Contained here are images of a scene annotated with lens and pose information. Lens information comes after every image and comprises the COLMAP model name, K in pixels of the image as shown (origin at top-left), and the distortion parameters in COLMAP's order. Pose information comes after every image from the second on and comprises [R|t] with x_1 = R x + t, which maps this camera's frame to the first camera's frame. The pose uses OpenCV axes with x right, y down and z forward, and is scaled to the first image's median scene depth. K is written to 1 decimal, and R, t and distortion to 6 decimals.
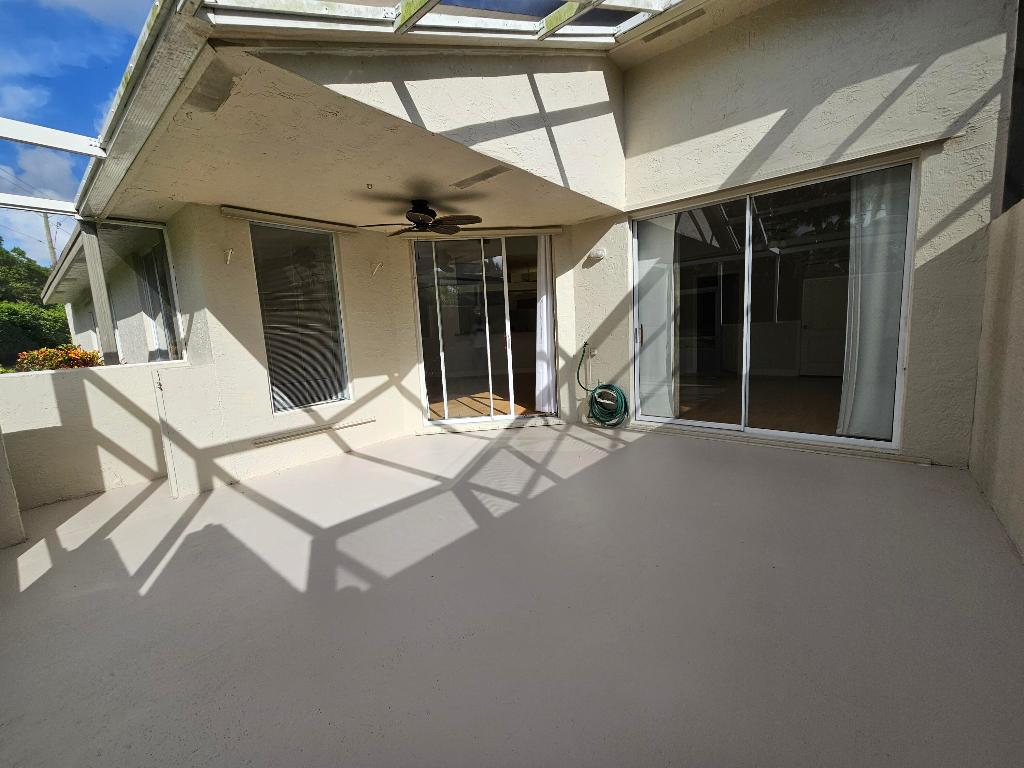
lens RADIAL K [[422.5, 0, 506.7], [0, 422.5, 382.3], [0, 0, 1]] dist [0.000848, 0.000185]
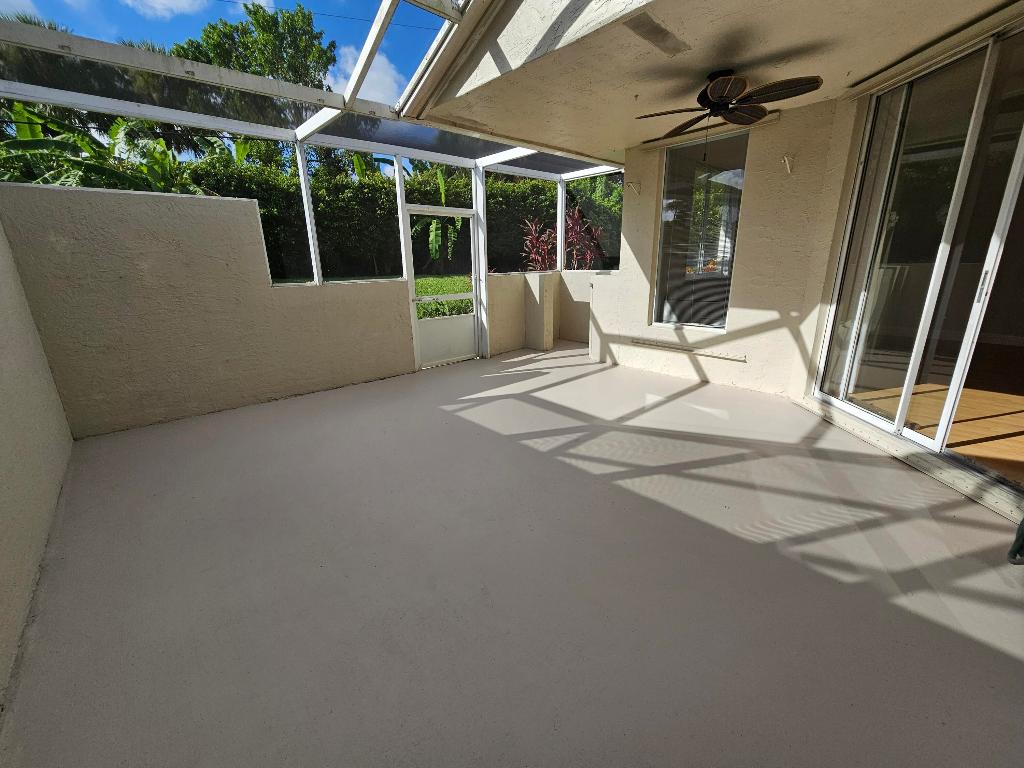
lens RADIAL K [[422.5, 0, 506.7], [0, 422.5, 382.3], [0, 0, 1]] dist [0.000848, 0.000185]
pose [[-0.131084, 0.331490, -0.934308, 0.728392], [-0.099764, 0.933245, 0.345110, -0.151758], [0.986339, 0.138449, -0.089263, 0.797536]]
